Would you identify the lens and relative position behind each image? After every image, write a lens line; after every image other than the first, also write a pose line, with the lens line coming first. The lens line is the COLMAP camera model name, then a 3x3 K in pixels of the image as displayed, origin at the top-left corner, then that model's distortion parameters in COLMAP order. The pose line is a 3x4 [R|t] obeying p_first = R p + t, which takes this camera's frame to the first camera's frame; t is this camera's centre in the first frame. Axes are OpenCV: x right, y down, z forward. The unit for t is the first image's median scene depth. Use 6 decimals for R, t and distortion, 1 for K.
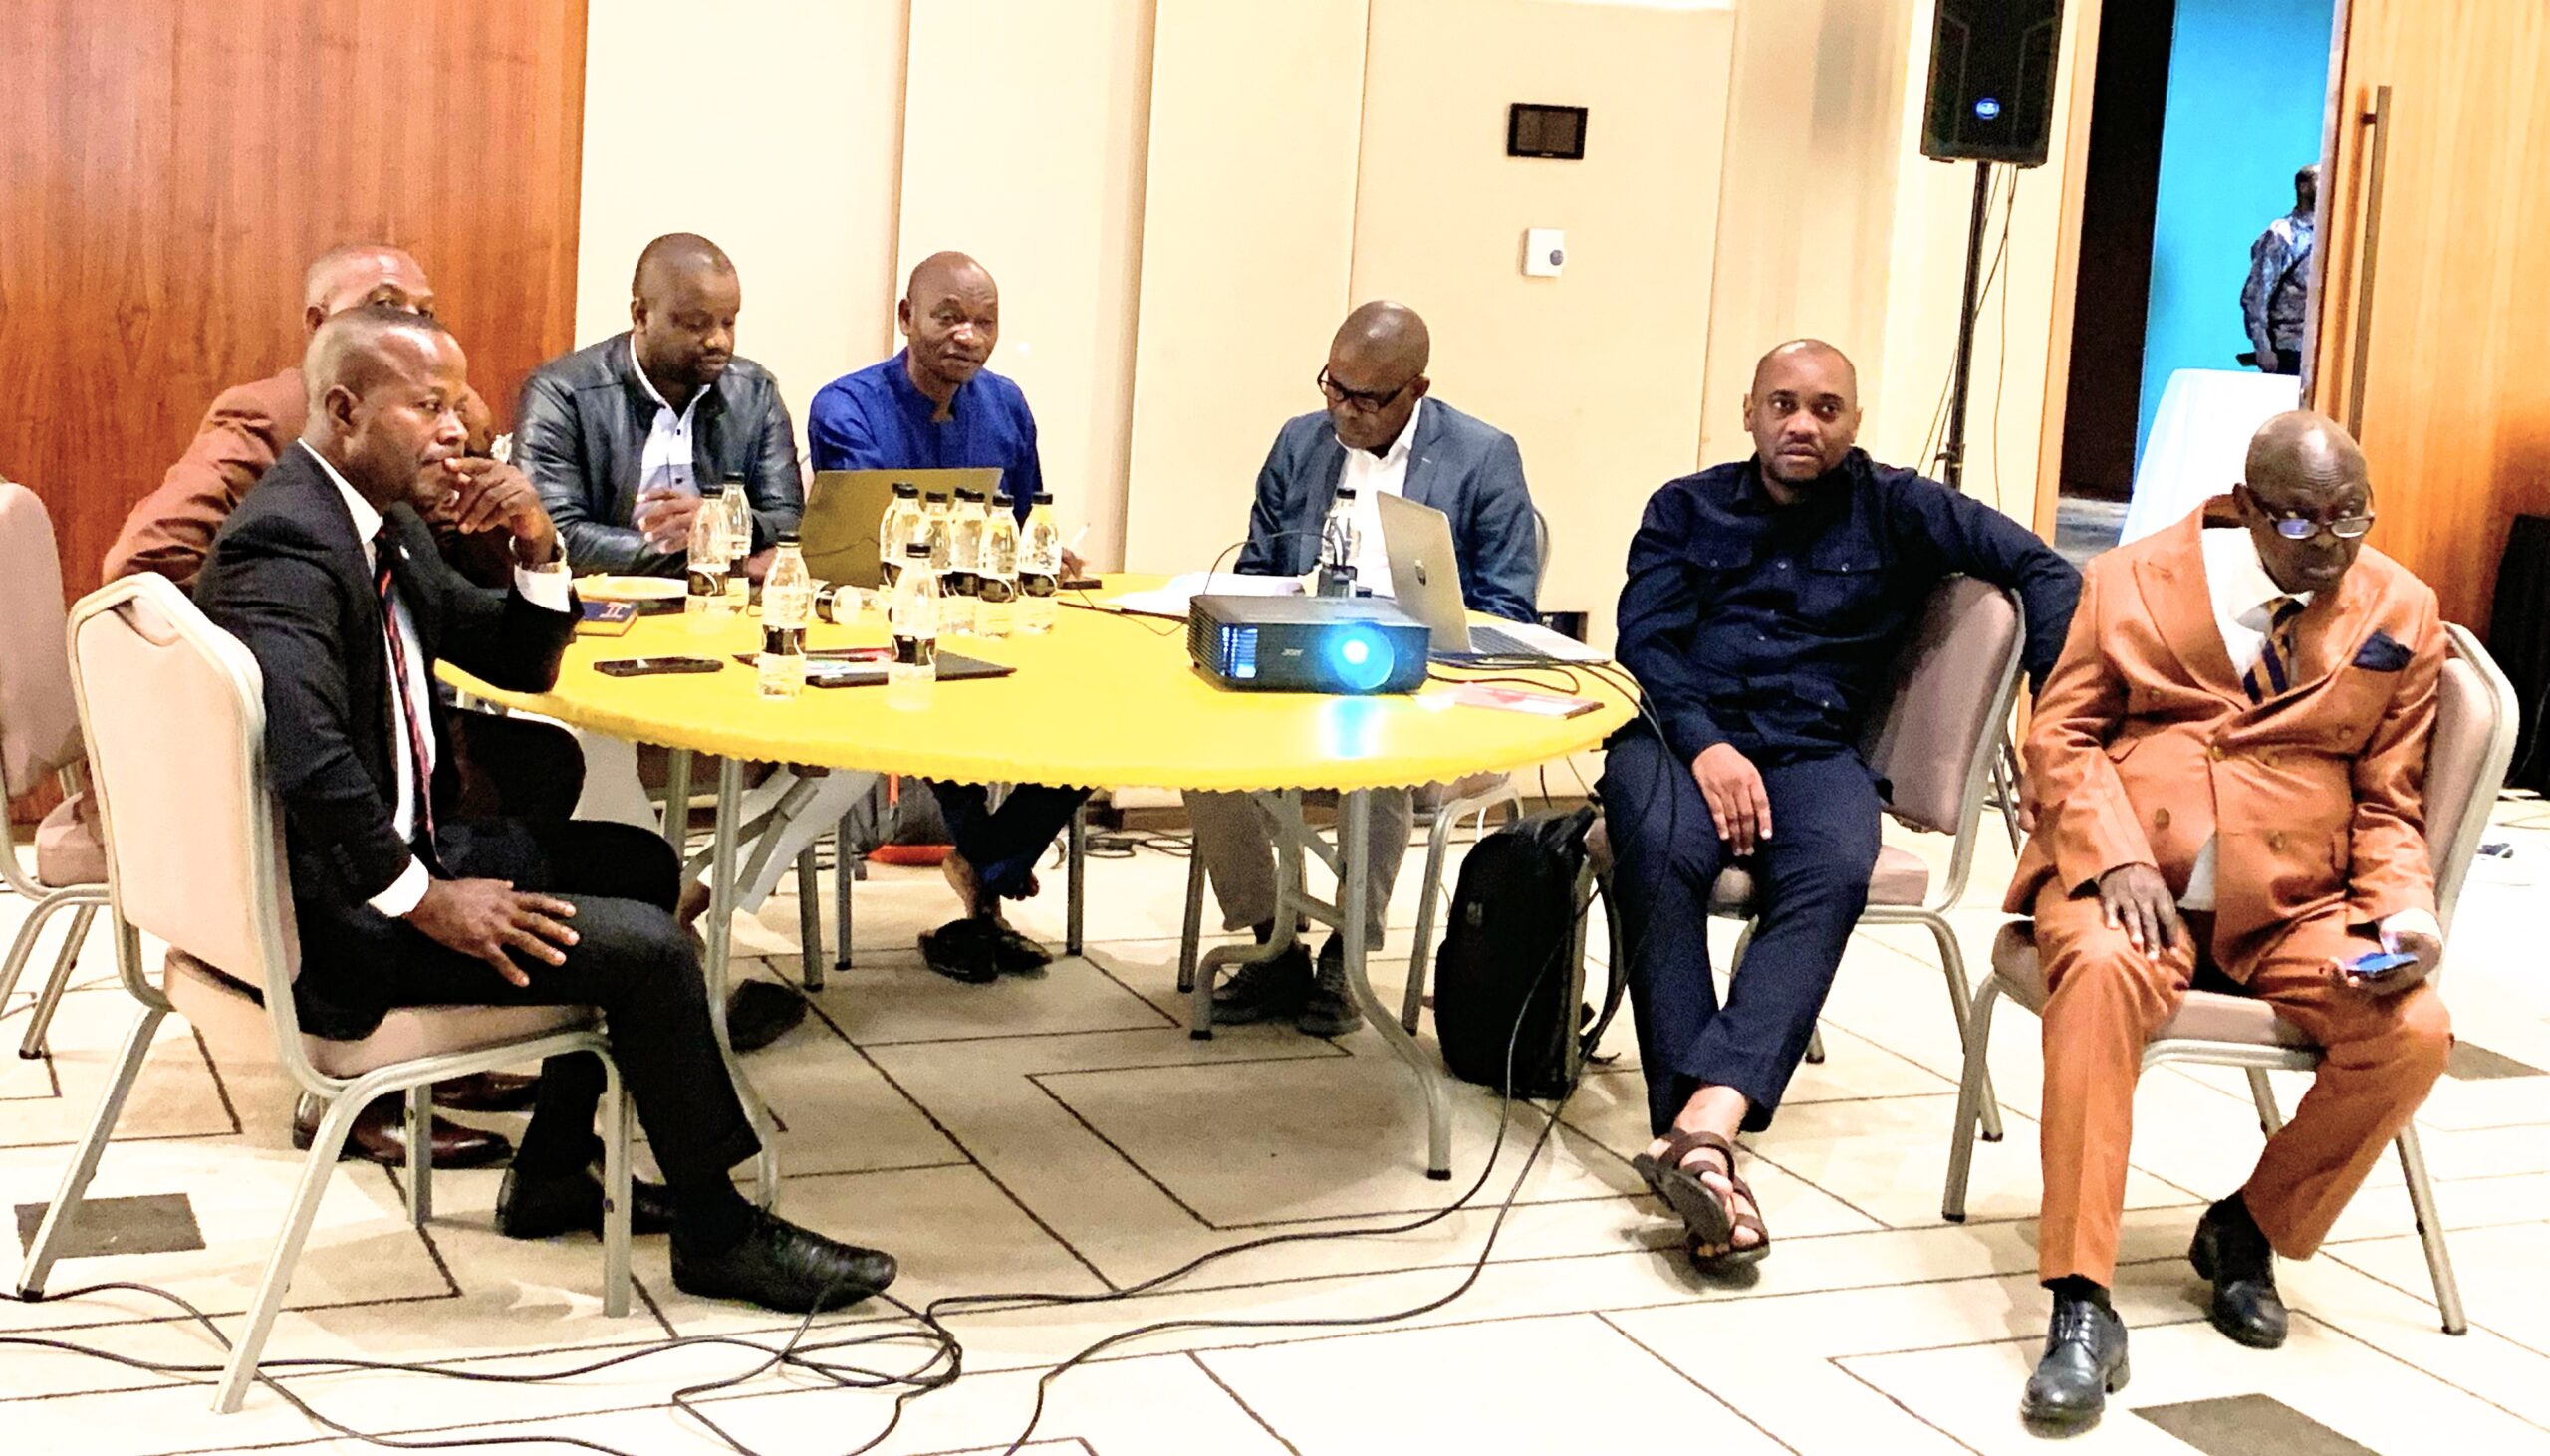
lens RADIAL K [[3115.5, 0, 1275.7], [0, 3115.5, 669.9], [0, 0, 1]] dist [-0.104313, -0.034498]
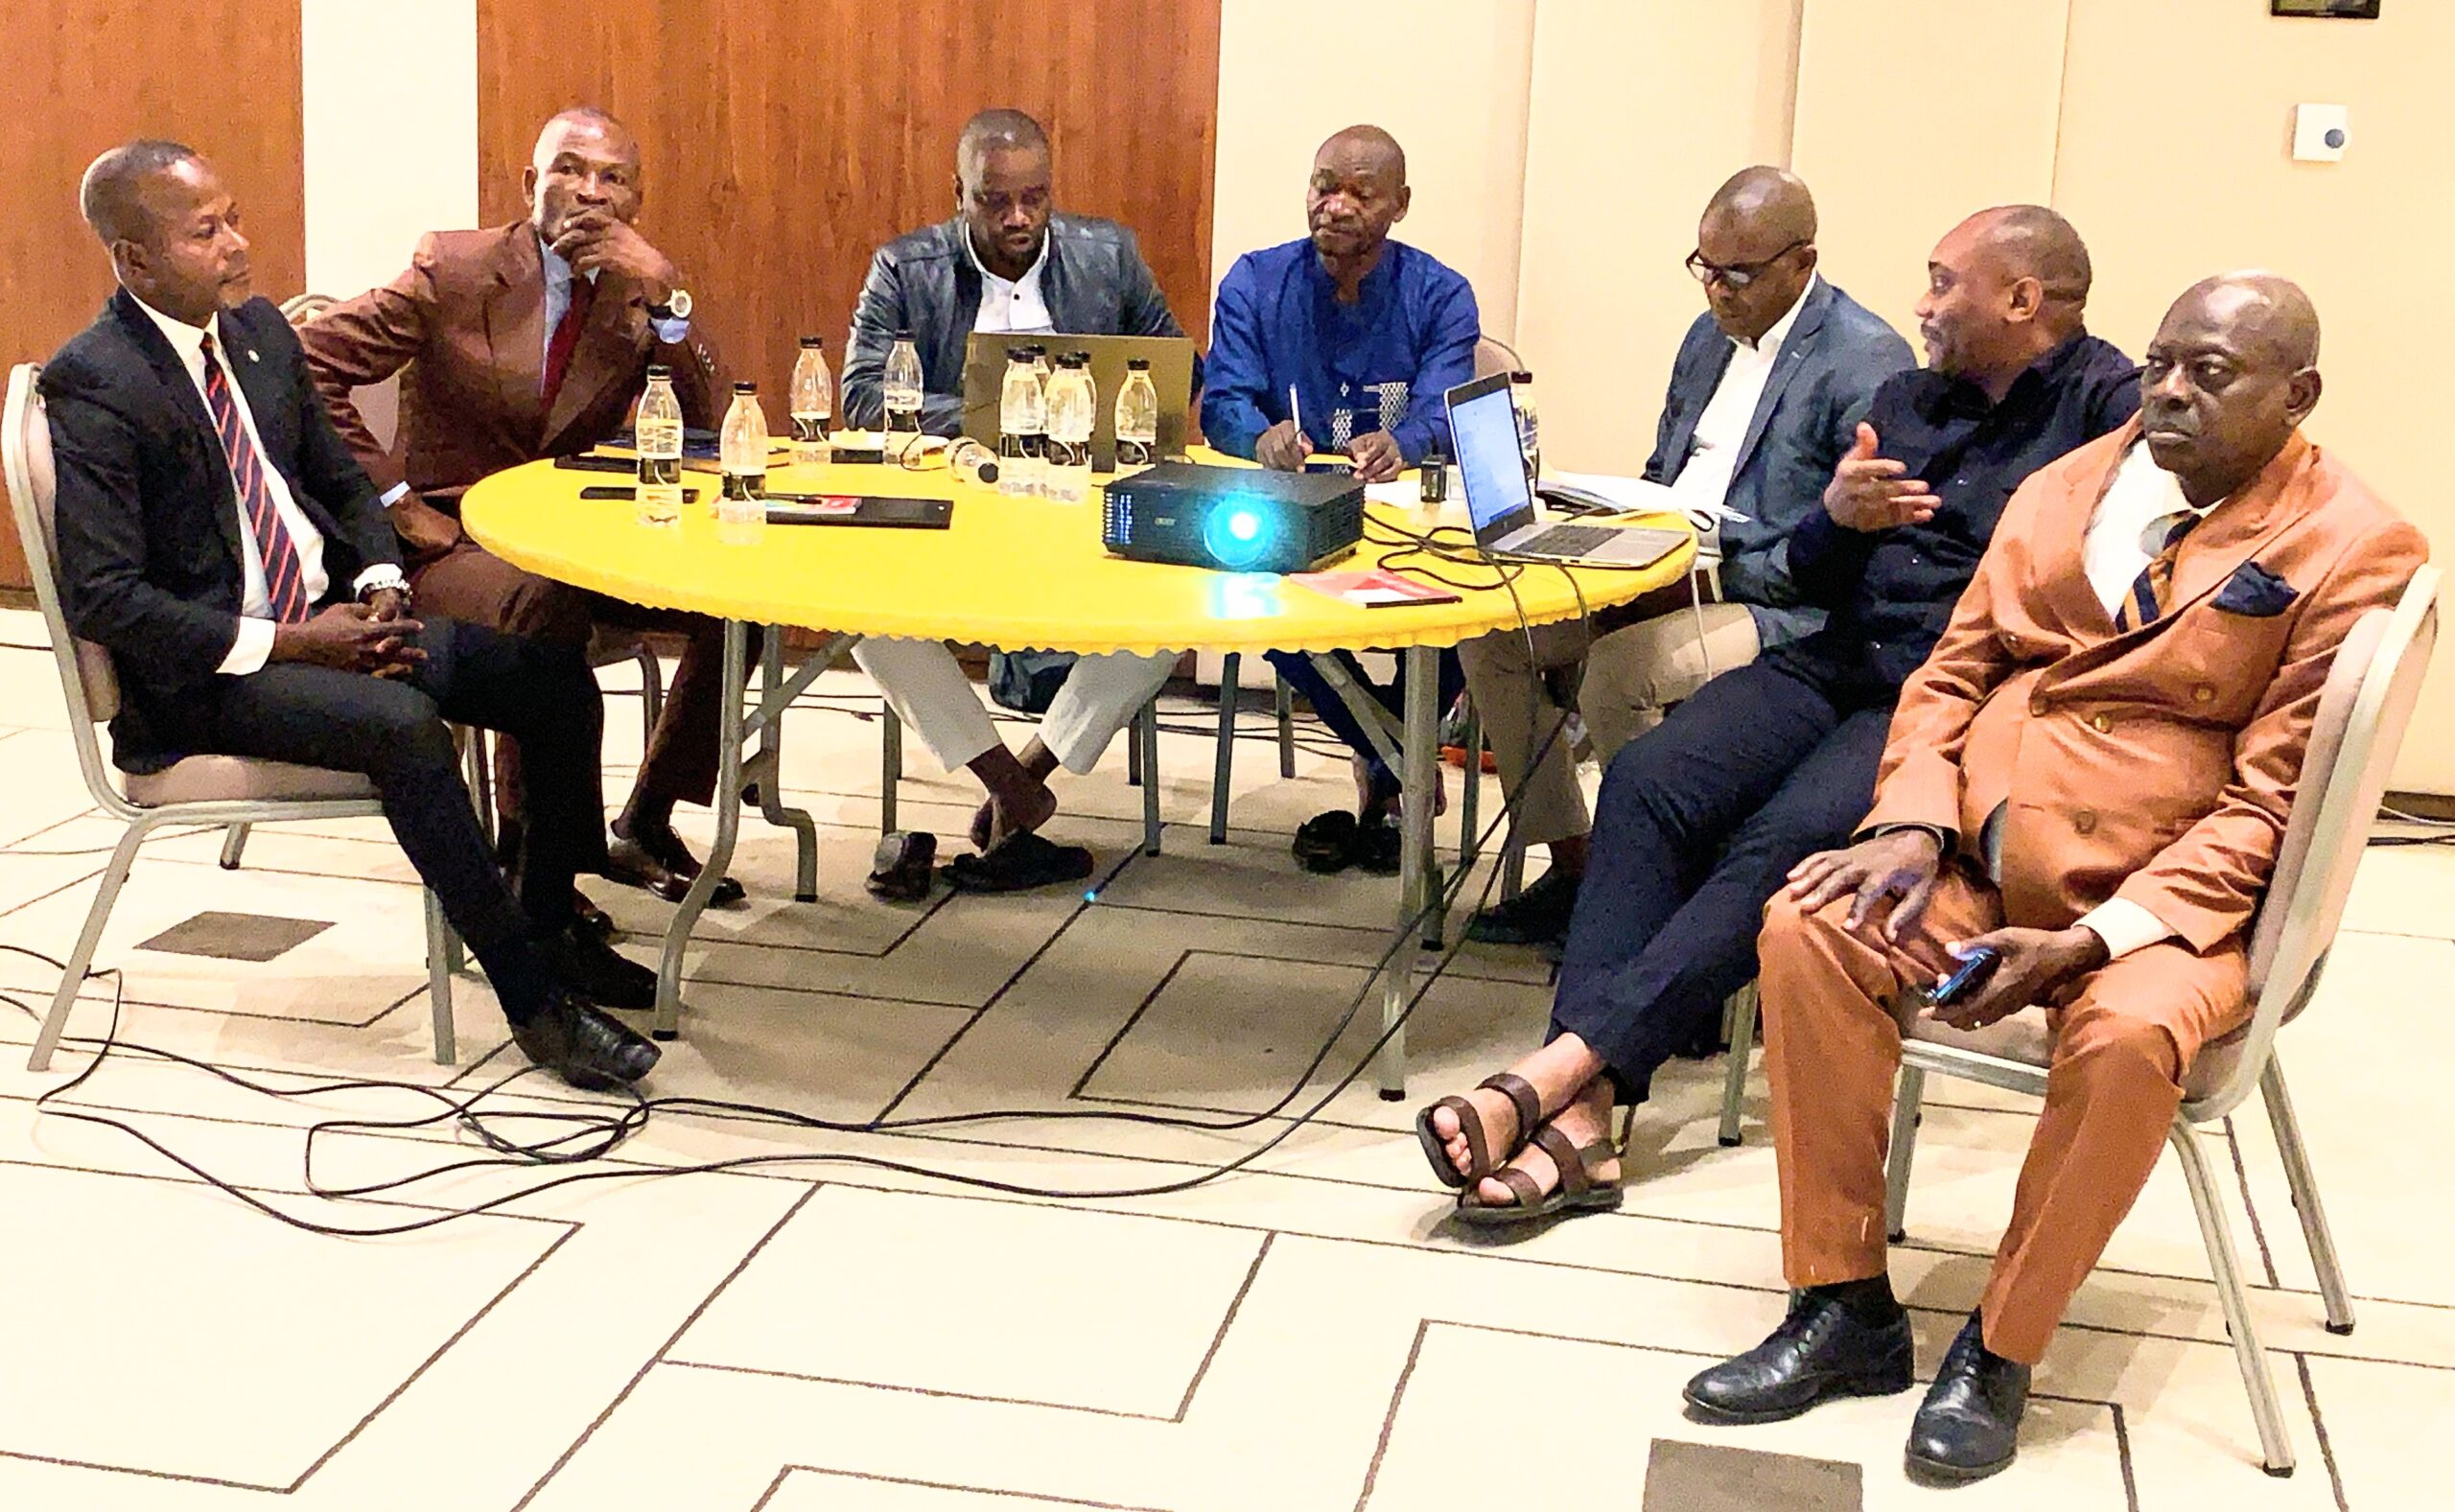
lens RADIAL K [[3189.1, 0, 1226.0], [0, 3189.1, 822.0], [0, 0, 1]] dist [0.007892, -0.000732]
pose [[0.807986, 0.107185, -0.579371, 0.605791], [-0.073432, 0.993966, 0.081479, 0.004940], [0.584608, -0.023290, 0.810981, 0.199209]]
